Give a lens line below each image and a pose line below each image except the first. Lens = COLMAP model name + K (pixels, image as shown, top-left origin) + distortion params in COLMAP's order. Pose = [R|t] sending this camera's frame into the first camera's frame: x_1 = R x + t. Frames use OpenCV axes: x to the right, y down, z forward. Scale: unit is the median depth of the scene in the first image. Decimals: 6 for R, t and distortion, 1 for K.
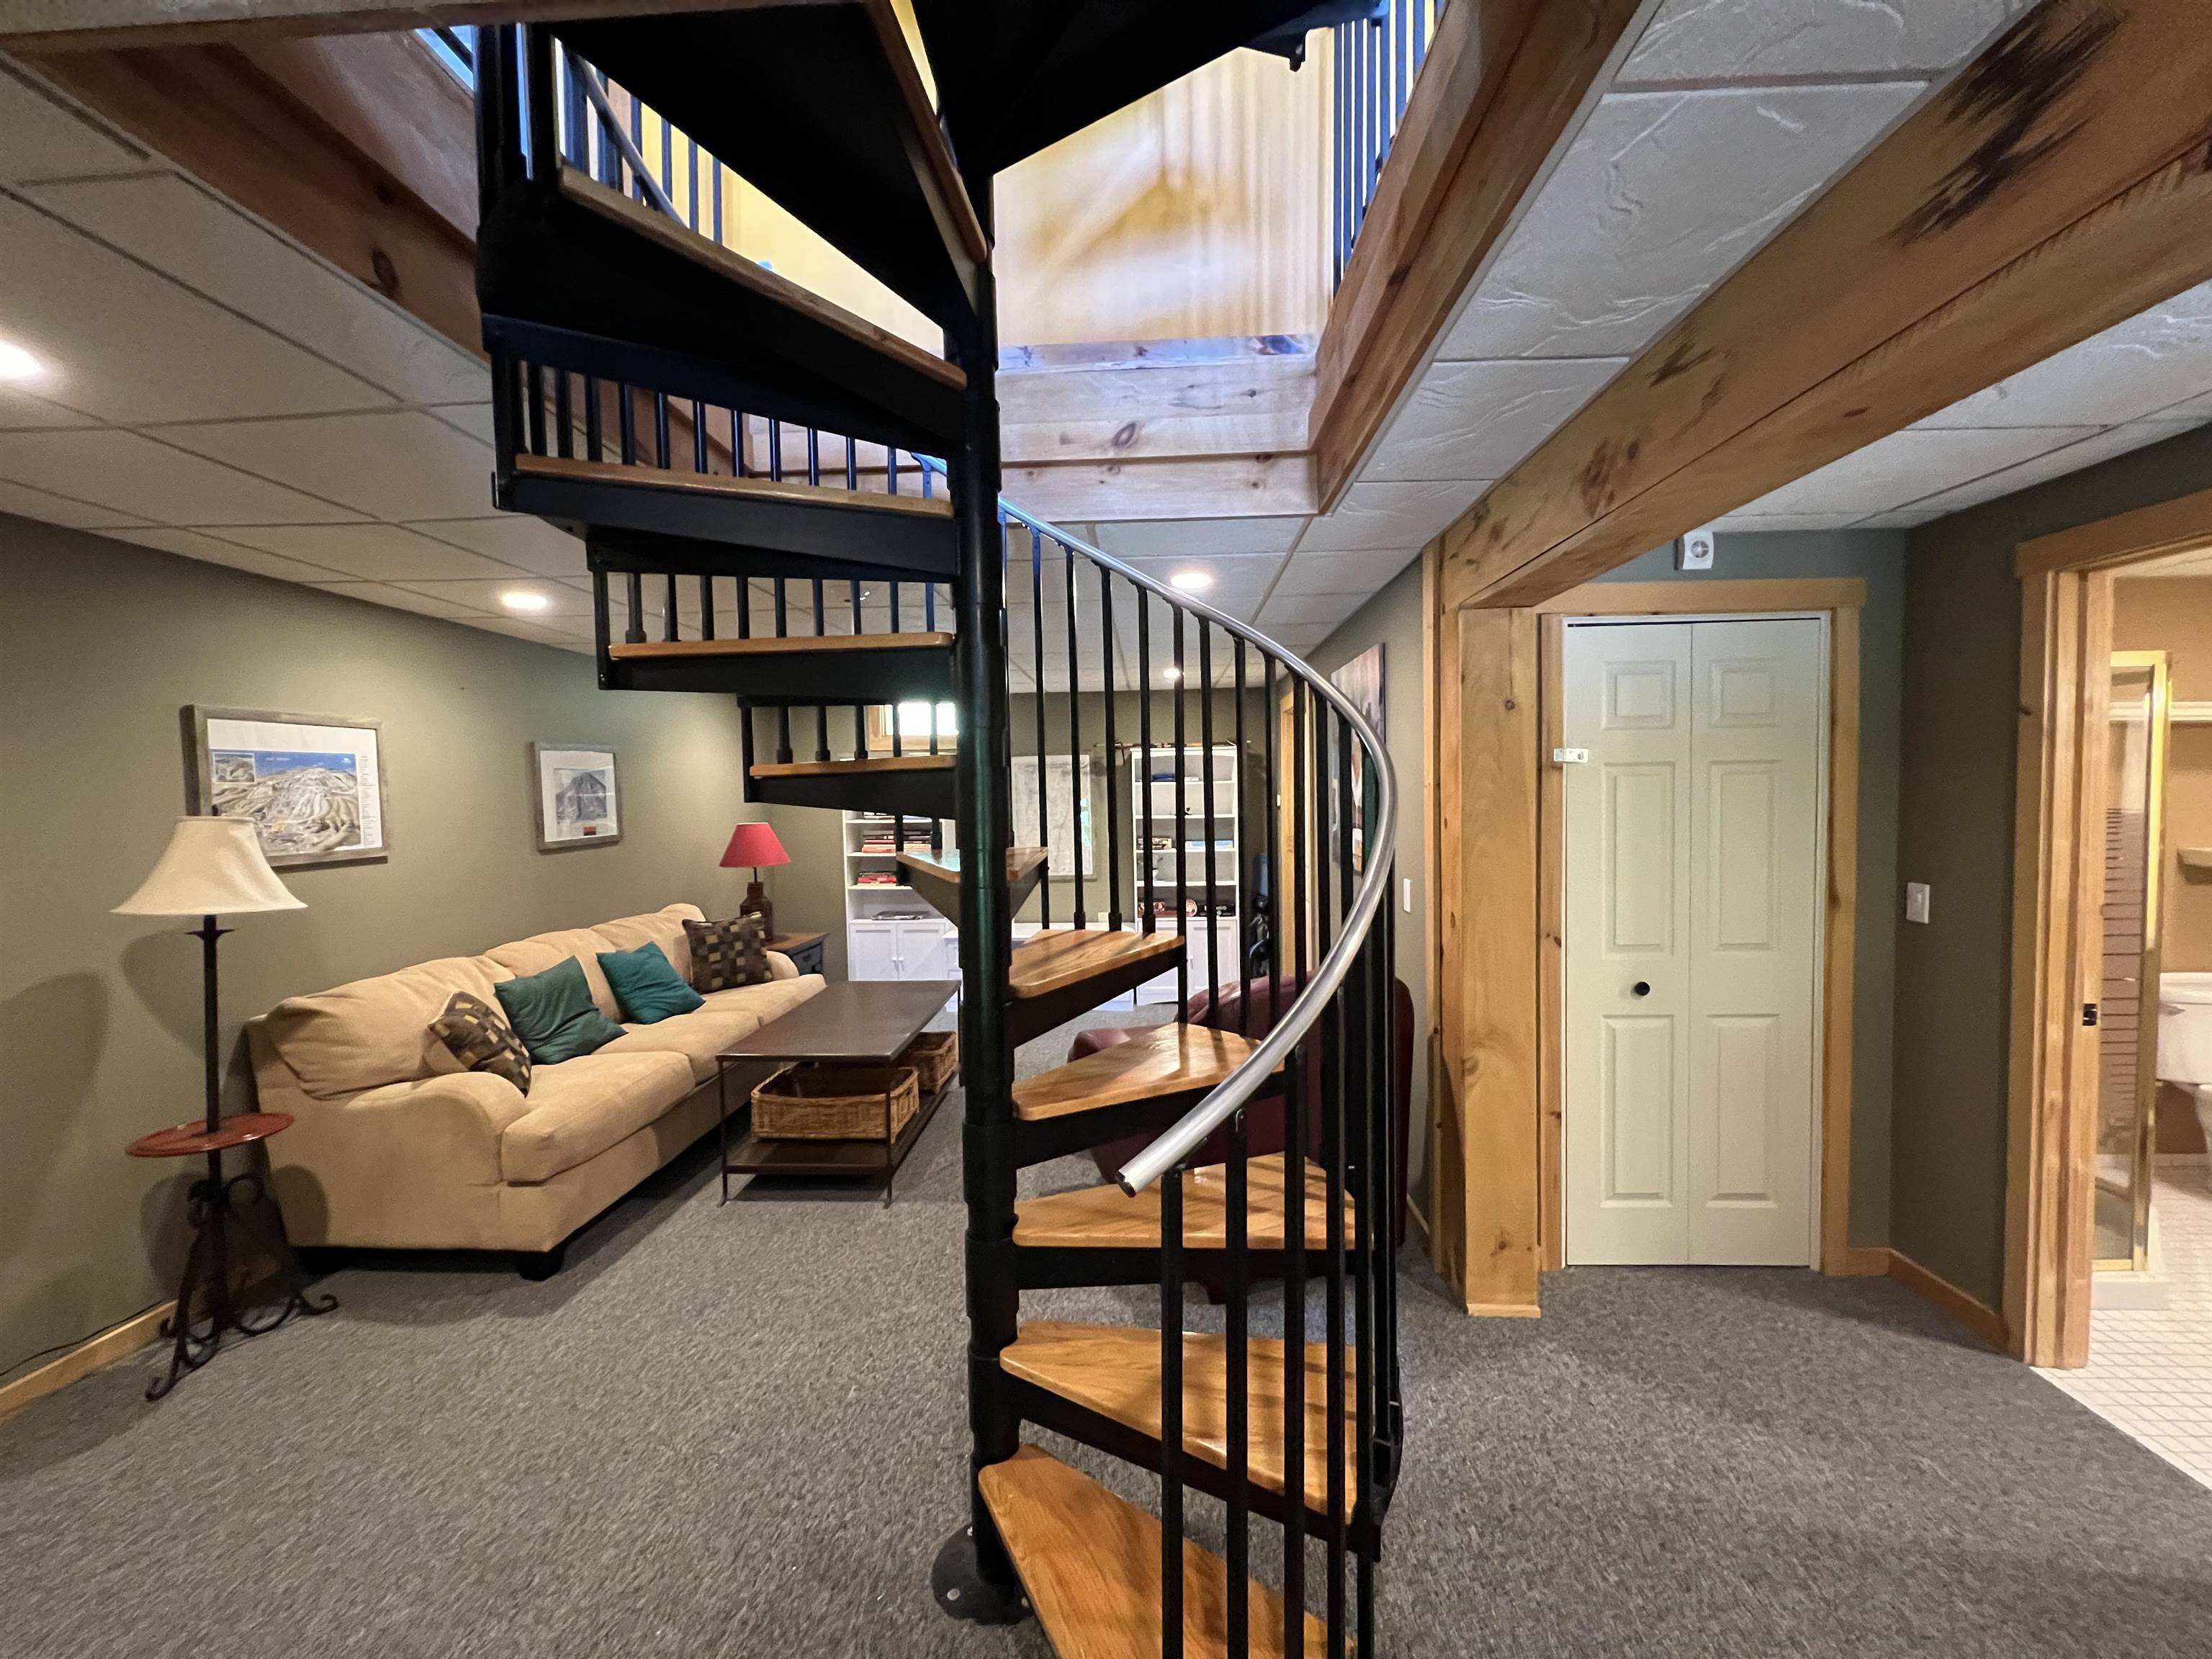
lens RADIAL K [[884.5, 0, 1105.9], [0, 884.5, 833.3], [0, 0, 1]] dist [-0.003337, 0.002010]
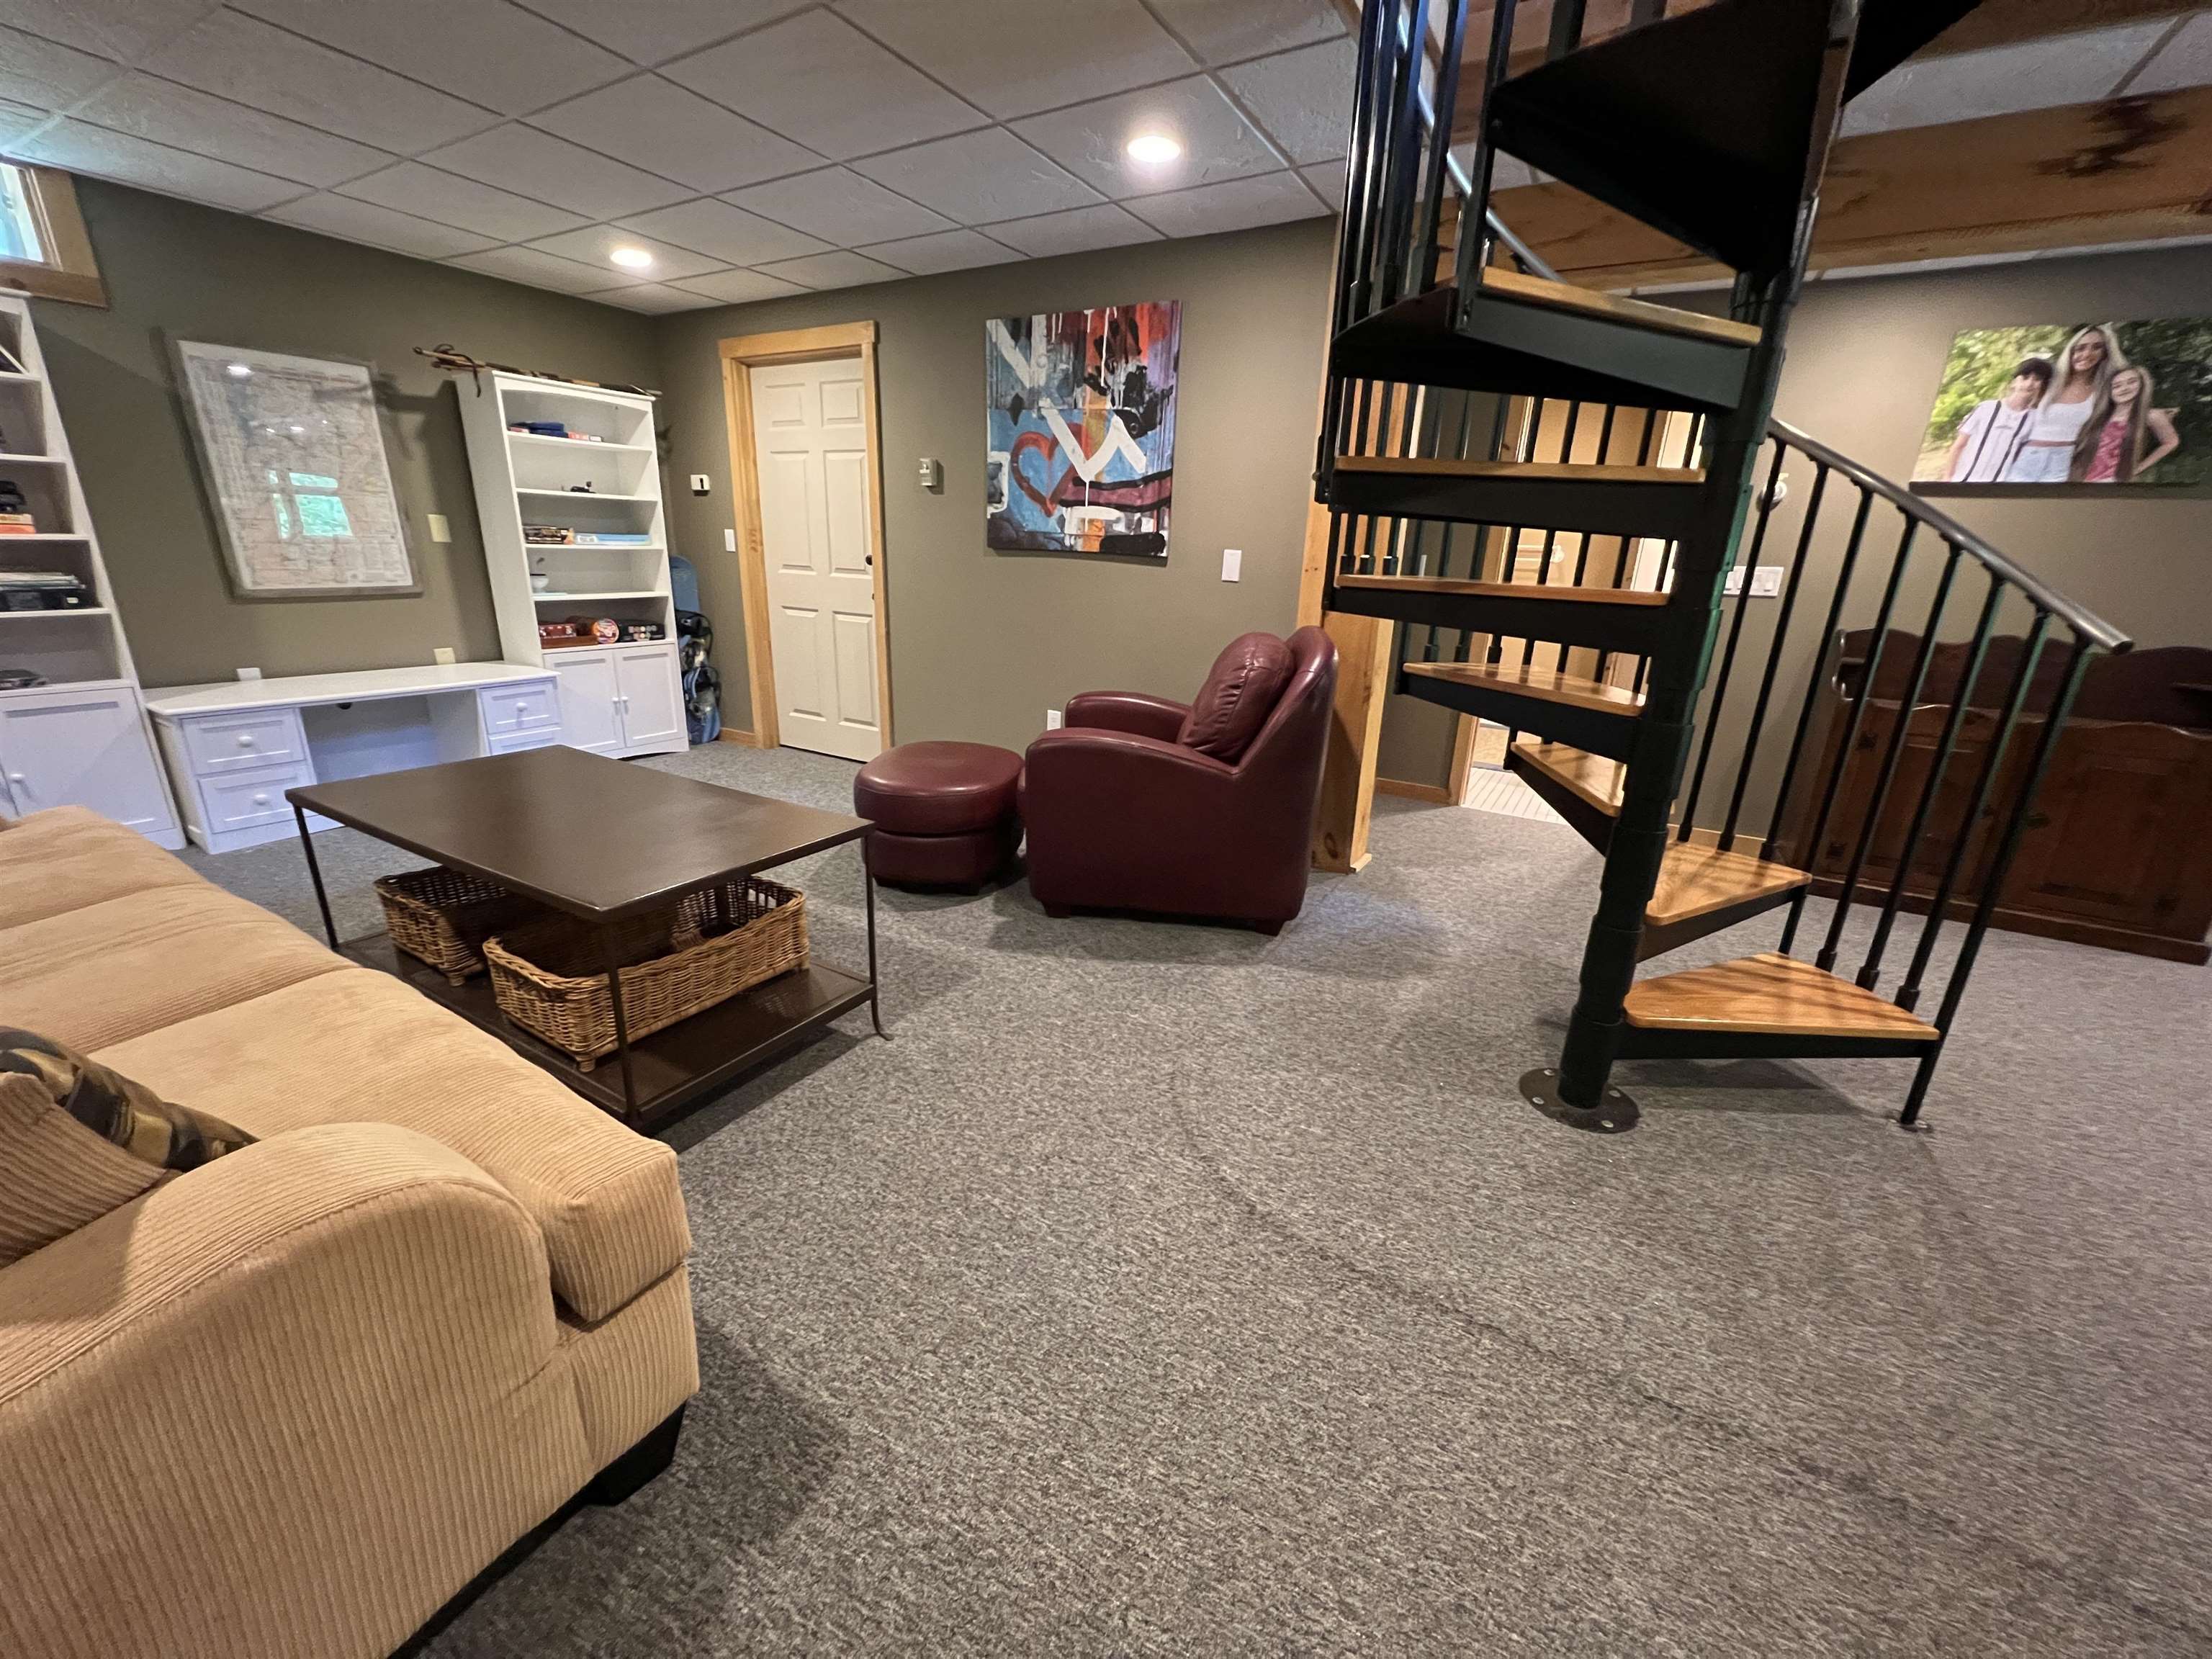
lens RADIAL K [[884.5, 0, 1104.5], [0, 884.5, 831.6], [0, 0, 1]] dist [-0.003337, 0.002010]
pose [[0.464000, -0.241642, 0.852240, -1.131171], [-0.006840, 0.961069, 0.276224, 0.130220], [-0.885809, -0.133998, 0.444283, 0.909109]]
